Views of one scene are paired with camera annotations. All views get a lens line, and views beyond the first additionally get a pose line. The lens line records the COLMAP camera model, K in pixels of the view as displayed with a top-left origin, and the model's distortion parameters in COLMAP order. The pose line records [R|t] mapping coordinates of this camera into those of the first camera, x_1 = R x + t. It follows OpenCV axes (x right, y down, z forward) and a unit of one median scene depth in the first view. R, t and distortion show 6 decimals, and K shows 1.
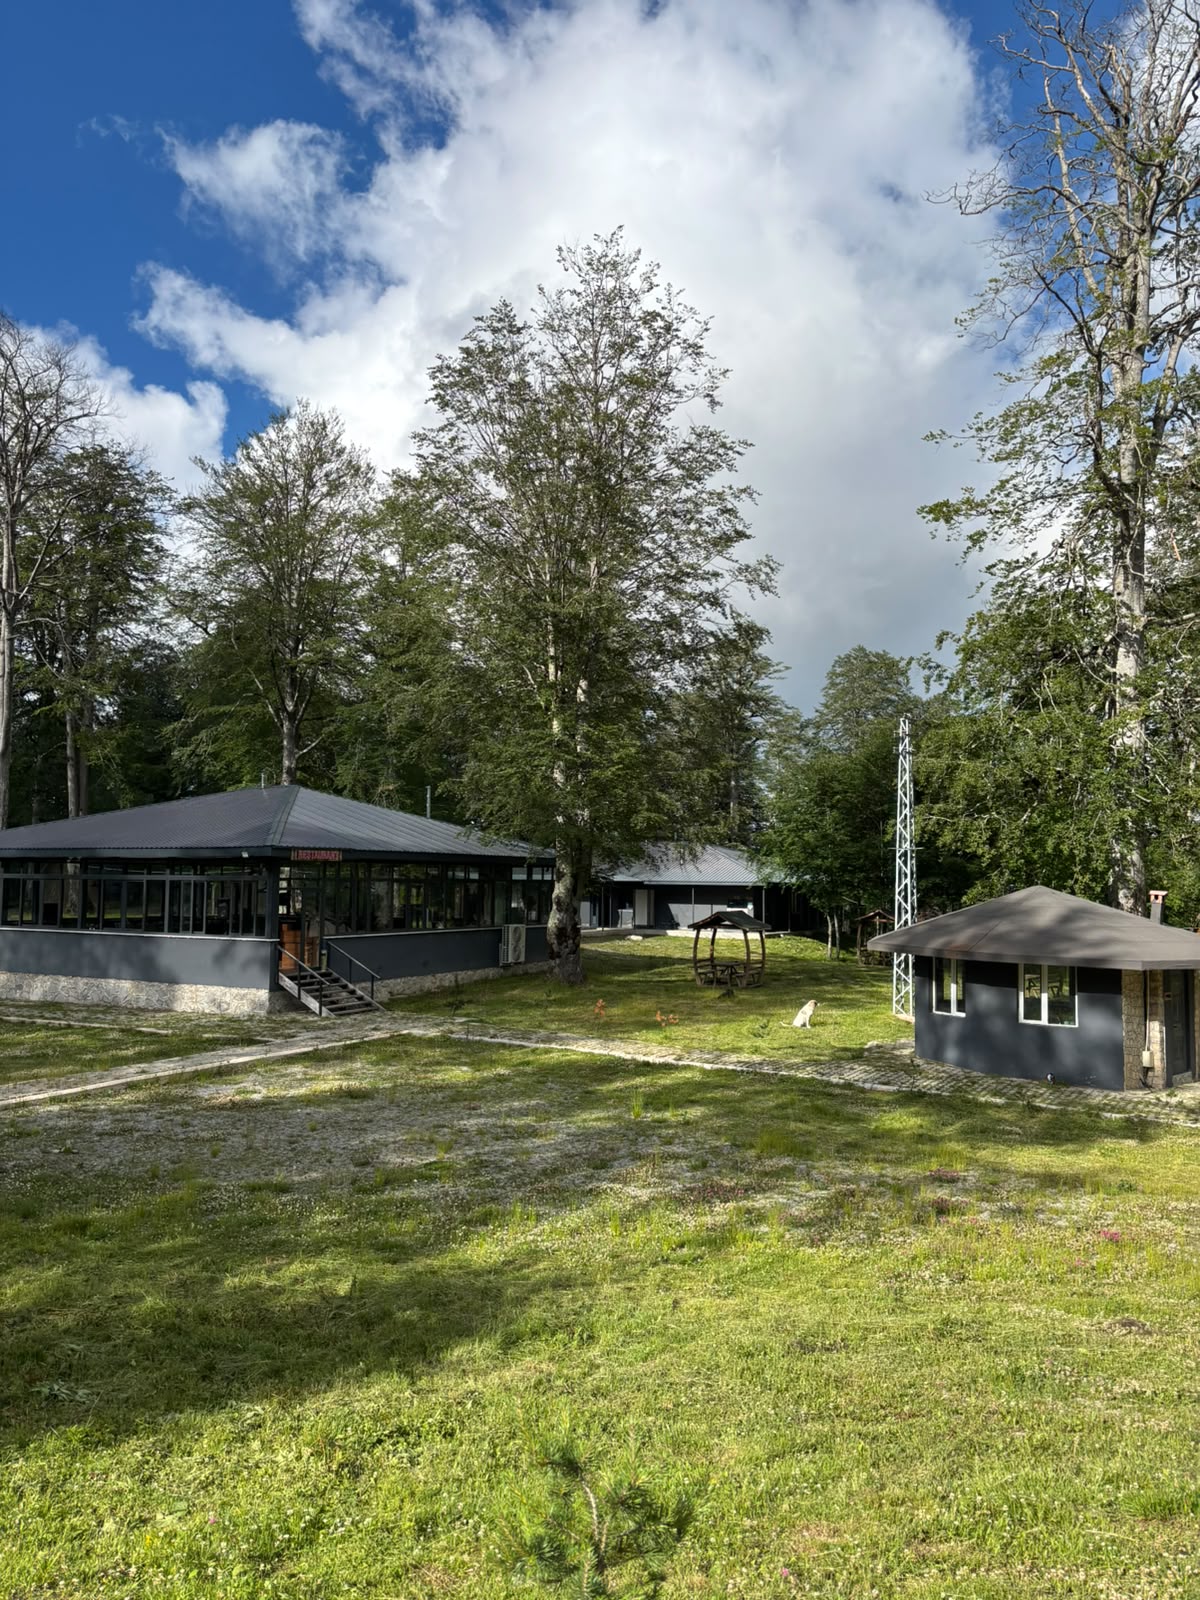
lens RADIAL K [[1160.8, 0, 600.0], [0, 1160.8, 801.6], [0, 0, 1]] dist [0.002587, 0.001021]
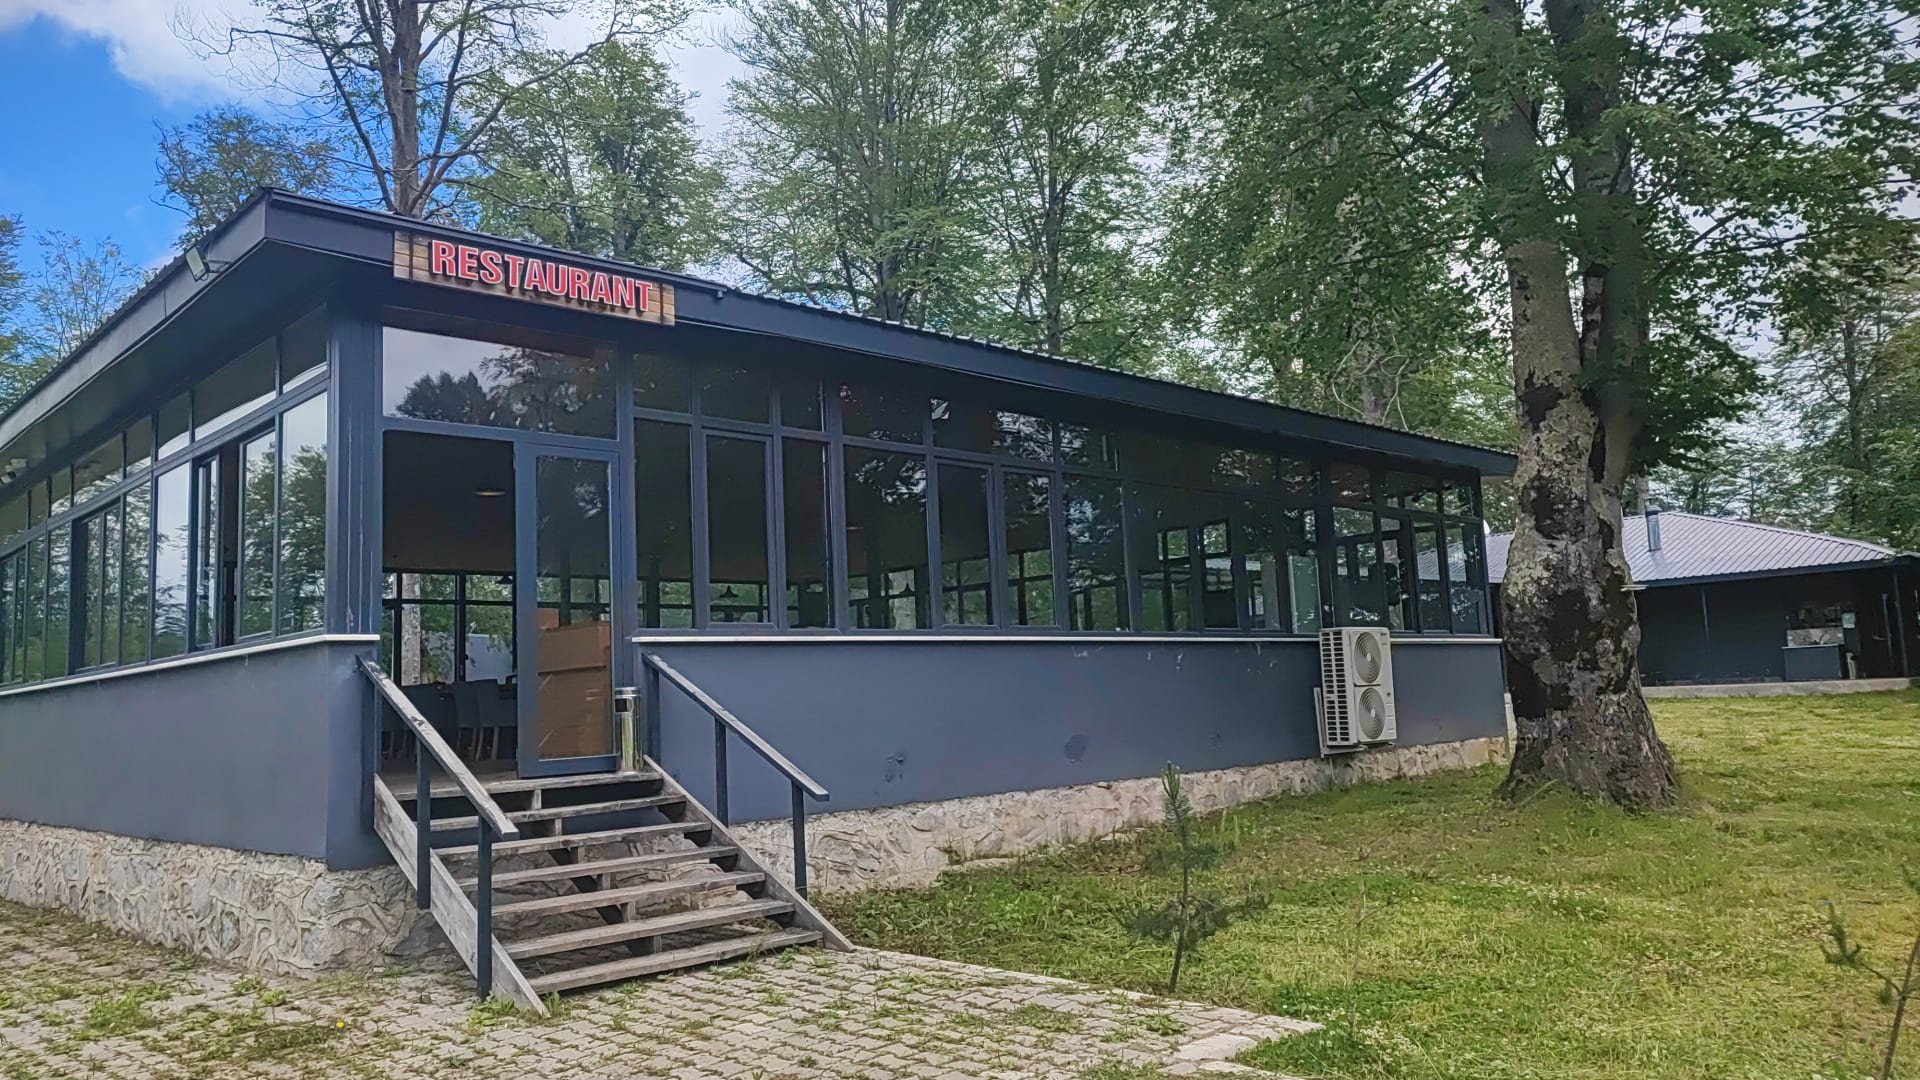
lens RADIAL K [[1389.2, 0, 960.4], [0, 1389.2, 539.7], [0, 0, 1]] dist [0.007440, -0.028944]
pose [[0.958569, -0.076096, -0.274507, -0.089381], [0.064987, 0.996665, -0.049355, 0.117162], [0.277347, 0.029471, 0.960318, 0.744680]]
